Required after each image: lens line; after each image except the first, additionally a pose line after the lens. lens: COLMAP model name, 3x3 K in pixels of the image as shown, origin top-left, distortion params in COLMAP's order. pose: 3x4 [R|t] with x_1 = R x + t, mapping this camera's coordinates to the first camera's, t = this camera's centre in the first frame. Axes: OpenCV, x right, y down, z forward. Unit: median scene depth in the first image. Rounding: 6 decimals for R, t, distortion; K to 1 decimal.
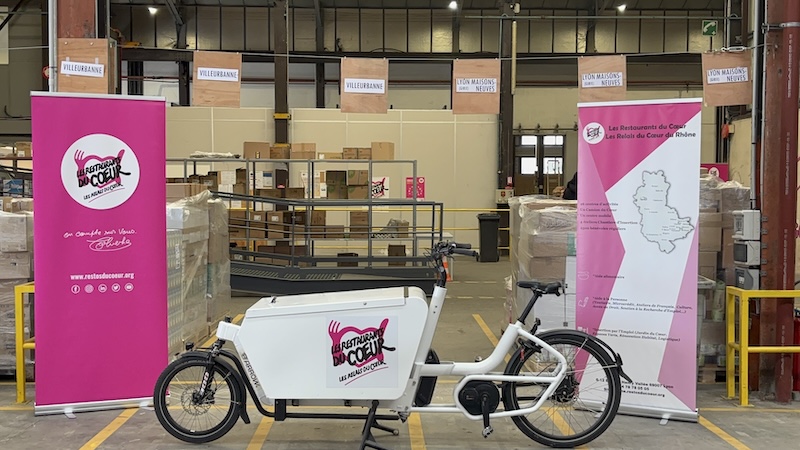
lens RADIAL K [[1002.2, 0, 400.0], [0, 1002.2, 225.0], [0, 0, 1]] dist [0.238557, -0.971990]
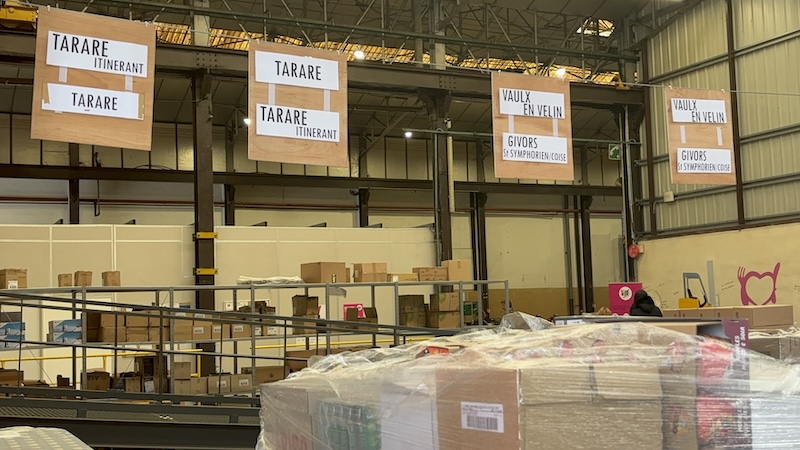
lens RADIAL K [[1002.2, 0, 400.0], [0, 1002.2, 225.0], [0, 0, 1]] dist [0.238557, -0.971990]
pose [[0.890394, 0.005099, 0.455163, -0.352765], [0.054728, 0.991484, -0.118168, -0.010700], [-0.451889, 0.130127, 0.882532, 0.200991]]
